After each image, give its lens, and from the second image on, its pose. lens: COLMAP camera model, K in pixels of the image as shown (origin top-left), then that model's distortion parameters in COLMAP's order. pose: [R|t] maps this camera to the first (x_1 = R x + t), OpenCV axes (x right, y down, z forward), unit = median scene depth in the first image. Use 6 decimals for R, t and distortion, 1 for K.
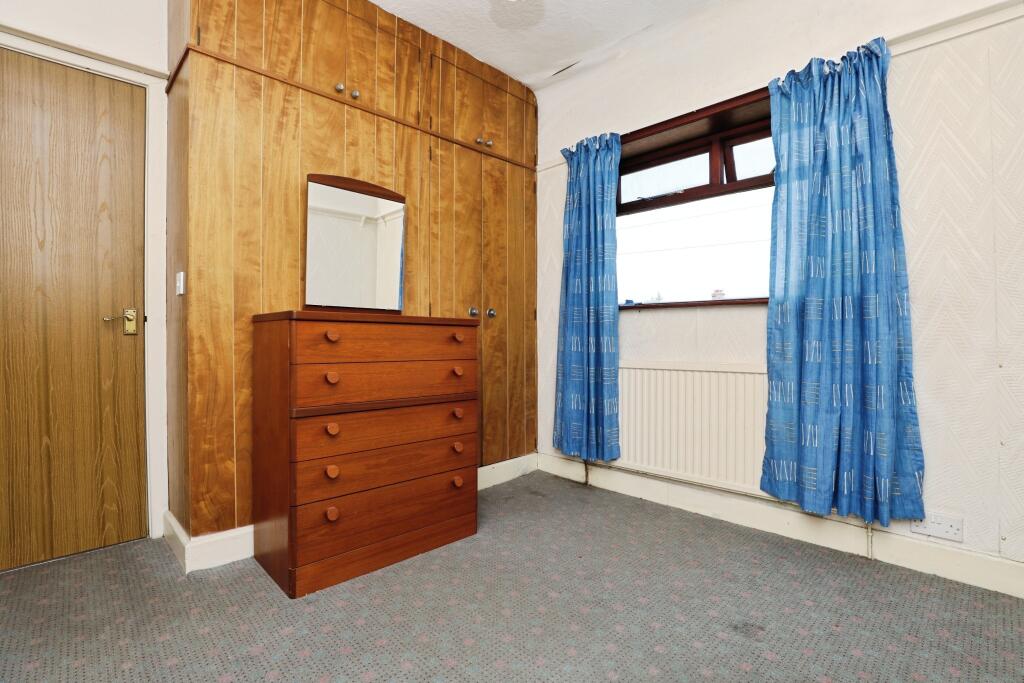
lens RADIAL K [[472.4, 0, 512.9], [0, 472.4, 342.0], [0, 0, 1]] dist [-0.033528, 0.006179]
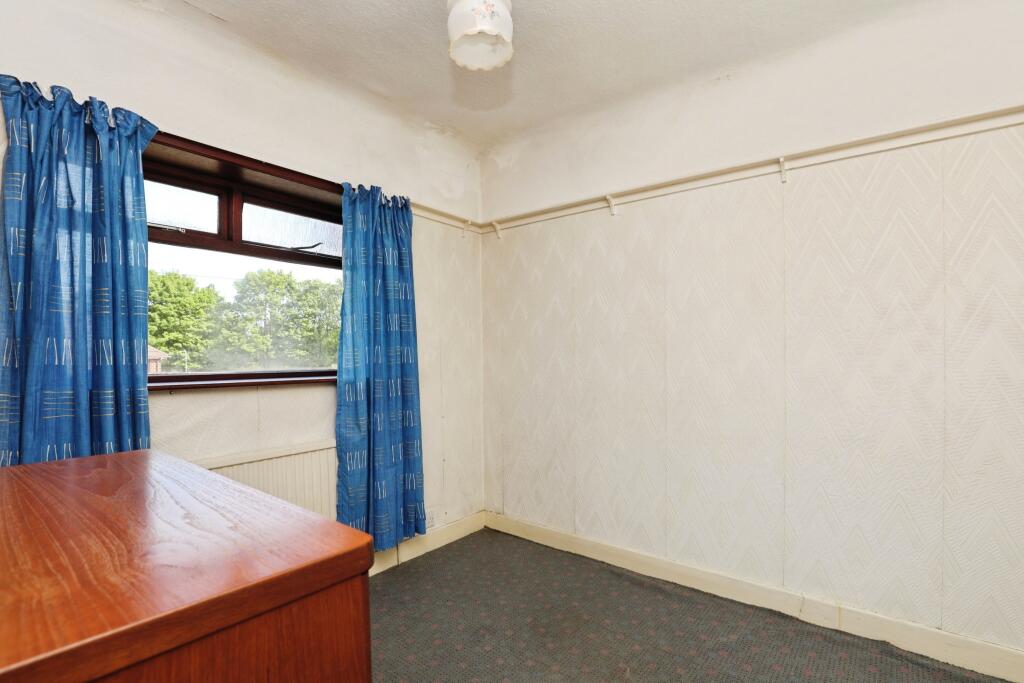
lens RADIAL K [[472.4, 0, 512.1], [0, 472.4, 347.0], [0, 0, 1]] dist [-0.033528, 0.006179]
pose [[-0.113456, 0.012323, 0.993467, -0.525346], [0.015837, 0.999818, -0.010593, -0.131919], [-0.993417, 0.014532, -0.113631, 0.643959]]
